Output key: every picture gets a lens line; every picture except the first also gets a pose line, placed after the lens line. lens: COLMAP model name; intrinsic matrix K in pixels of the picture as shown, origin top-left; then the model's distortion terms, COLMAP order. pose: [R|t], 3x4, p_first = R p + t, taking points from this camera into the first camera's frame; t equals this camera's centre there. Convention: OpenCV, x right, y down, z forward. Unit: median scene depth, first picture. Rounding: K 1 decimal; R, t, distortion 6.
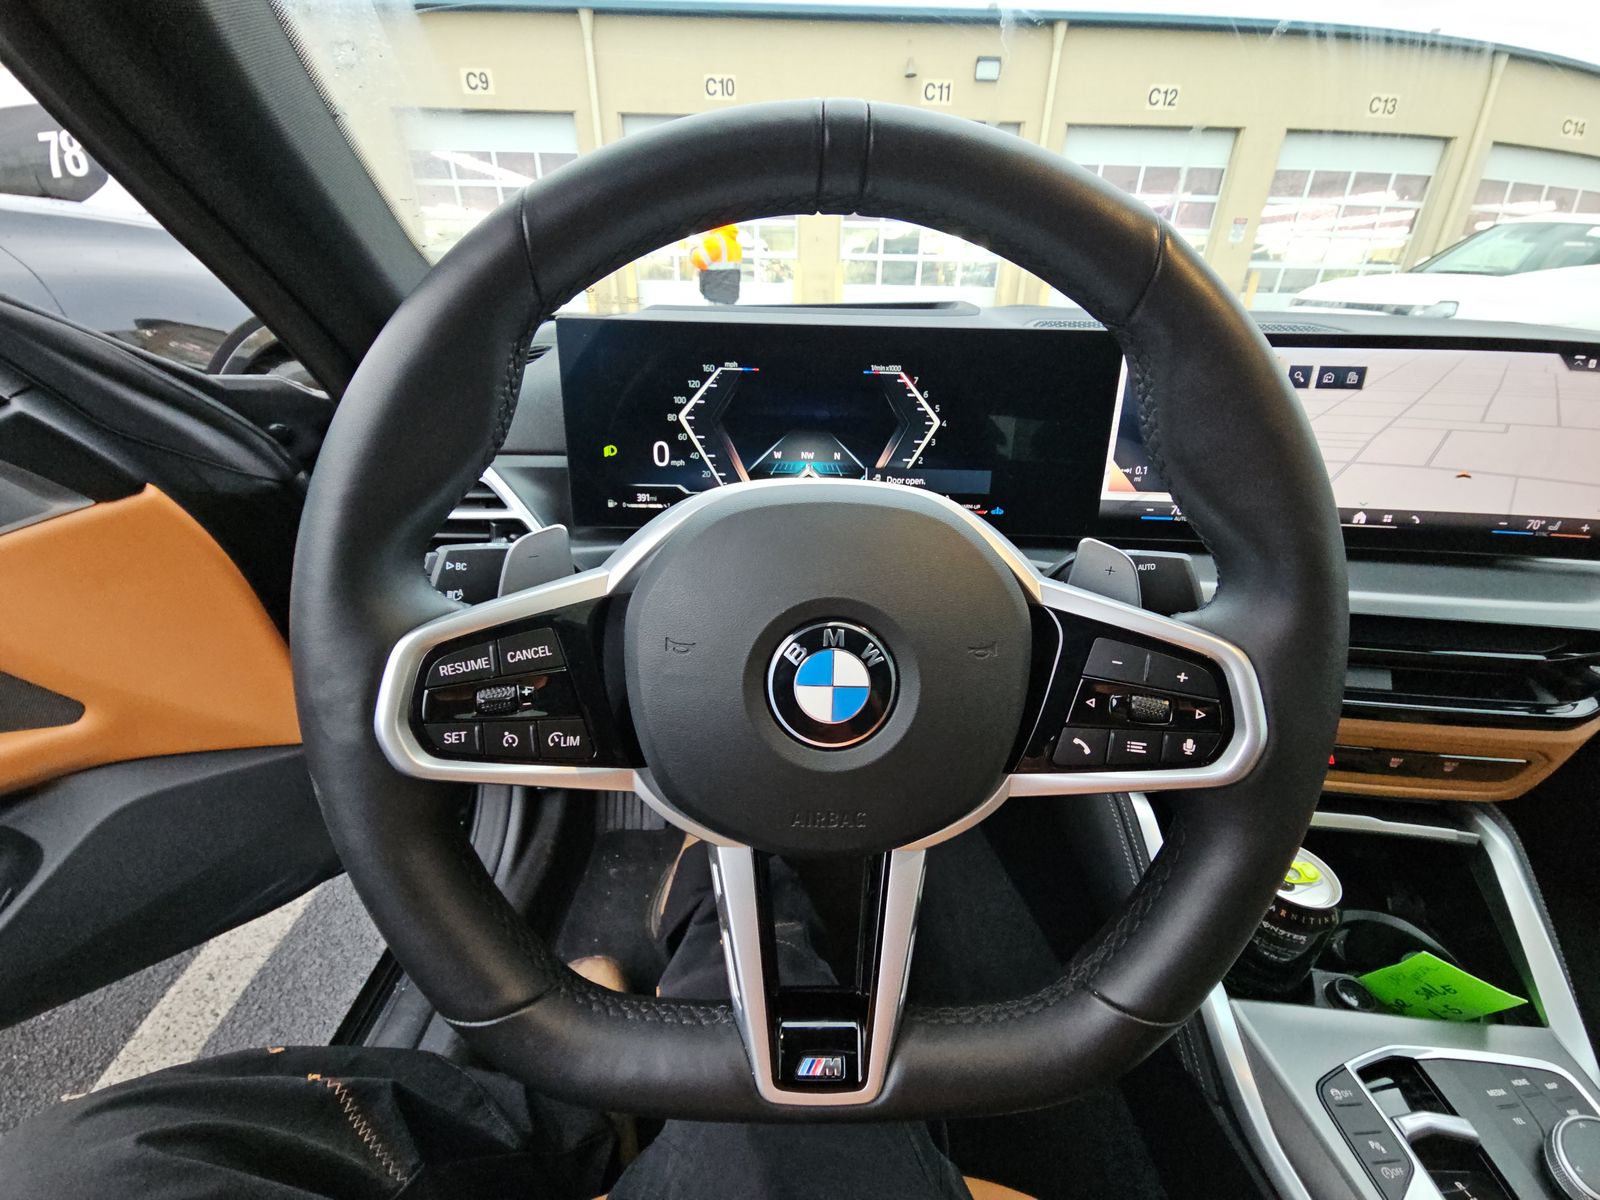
lens RADIAL K [[648.8, 0, 805.1], [0, 648.8, 604.9], [0, 0, 1]] dist [0.002503, 0.000330]
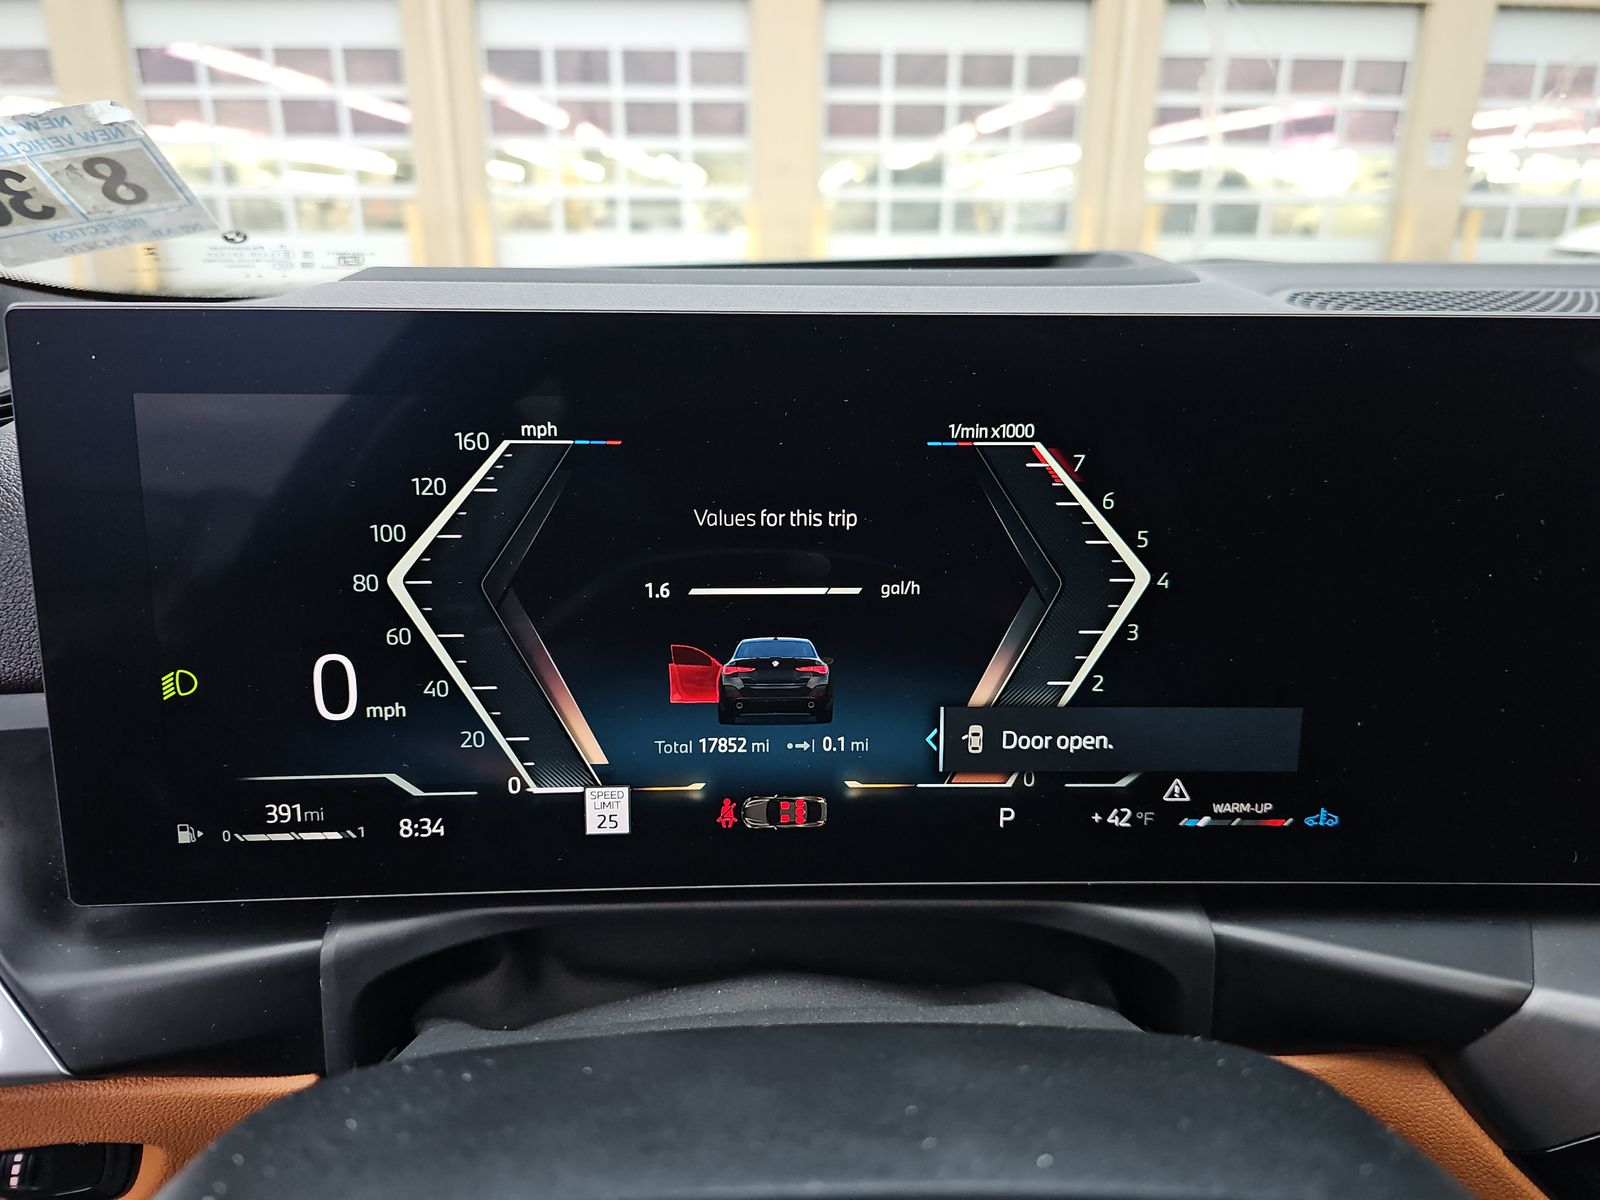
lens RADIAL K [[1061.6, 0, 800.0], [0, 1061.6, 600.0], [0, 0, 1]] dist [-0.003865, -0.003701]
pose [[0.999450, -0.022087, 0.024749, 0.006378], [0.025091, 0.991387, -0.128536, -0.197986], [-0.021697, 0.129086, 0.991396, 0.437418]]
